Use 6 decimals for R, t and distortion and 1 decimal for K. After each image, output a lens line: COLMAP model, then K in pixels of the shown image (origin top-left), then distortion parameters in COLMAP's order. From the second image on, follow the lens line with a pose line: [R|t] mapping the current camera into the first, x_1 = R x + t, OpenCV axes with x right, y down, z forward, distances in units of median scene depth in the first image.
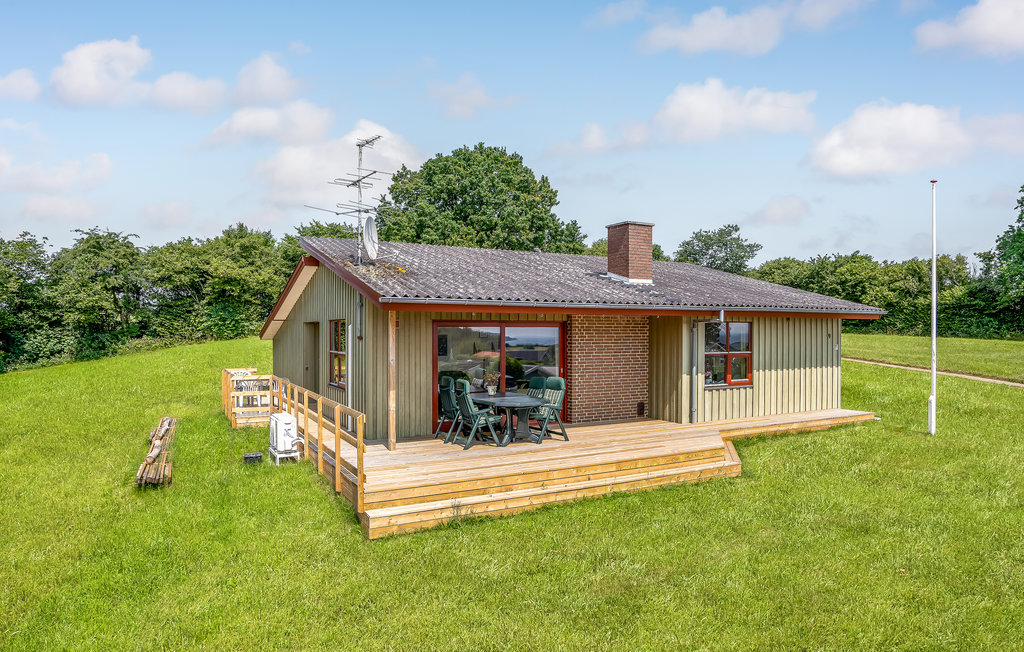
lens RADIAL K [[657.7, 0, 512.0], [0, 657.7, 326.0], [0, 0, 1]] dist [-0.027140, 0.001852]
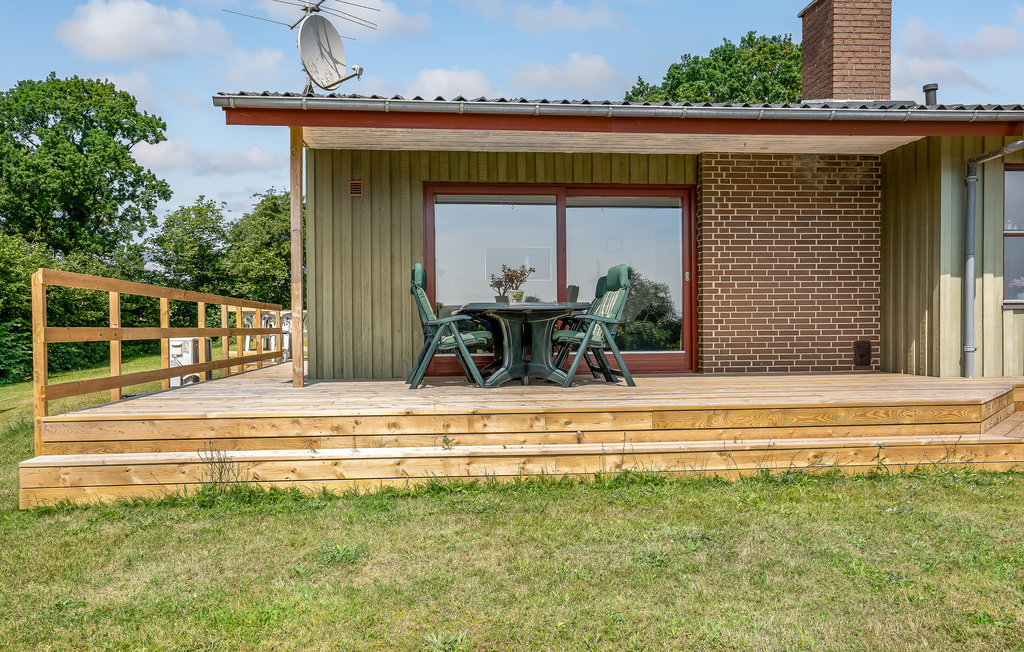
lens RADIAL K [[802.3, 0, 511.7], [0, 802.3, 342.1], [0, 0, 1]] dist [0.014418, 0.005437]
pose [[0.912256, -0.008607, -0.409529, 0.202994], [0.015239, 0.999800, 0.012932, 0.104551], [0.409336, -0.018038, 0.912205, 0.316266]]
